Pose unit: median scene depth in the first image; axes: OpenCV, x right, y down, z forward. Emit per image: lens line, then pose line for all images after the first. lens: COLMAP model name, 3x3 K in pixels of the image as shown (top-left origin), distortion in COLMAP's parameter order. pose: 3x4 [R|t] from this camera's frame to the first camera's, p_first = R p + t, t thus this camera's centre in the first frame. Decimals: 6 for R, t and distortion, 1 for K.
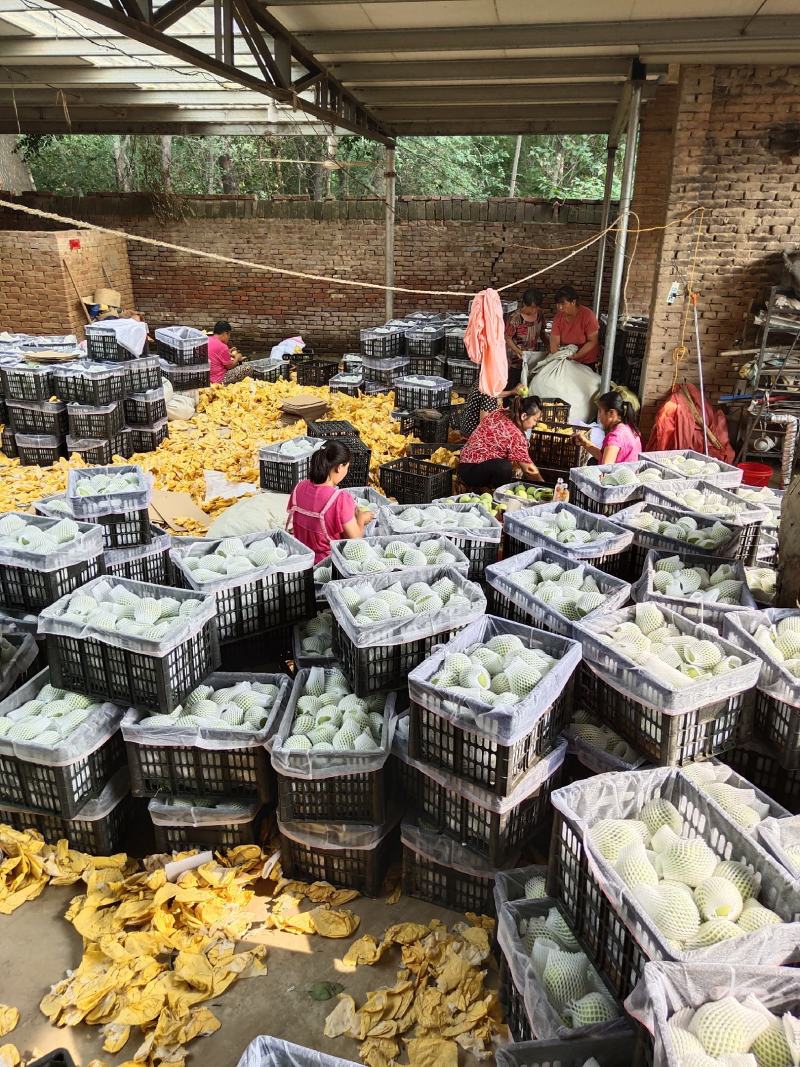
lens RADIAL K [[832.0, 0, 403.1], [0, 832.0, 532.5], [0, 0, 1]] dist [0.034383, -0.022182]
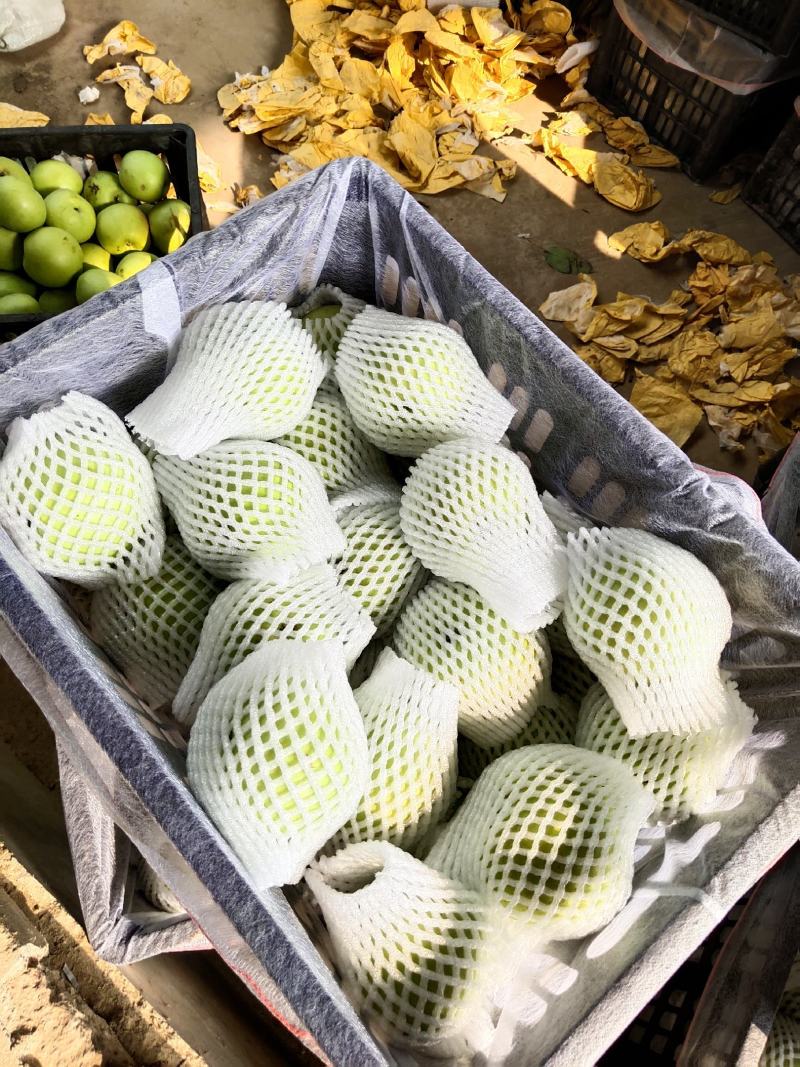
lens RADIAL K [[832.0, 0, 399.9], [0, 832.0, 533.6], [0, 0, 1]] dist [0.034383, -0.022182]
pose [[0.848961, 0.511819, -0.131551, -0.005268], [-0.270845, 0.635169, 0.723328, 0.225204], [0.453770, -0.578448, 0.677858, 0.339187]]
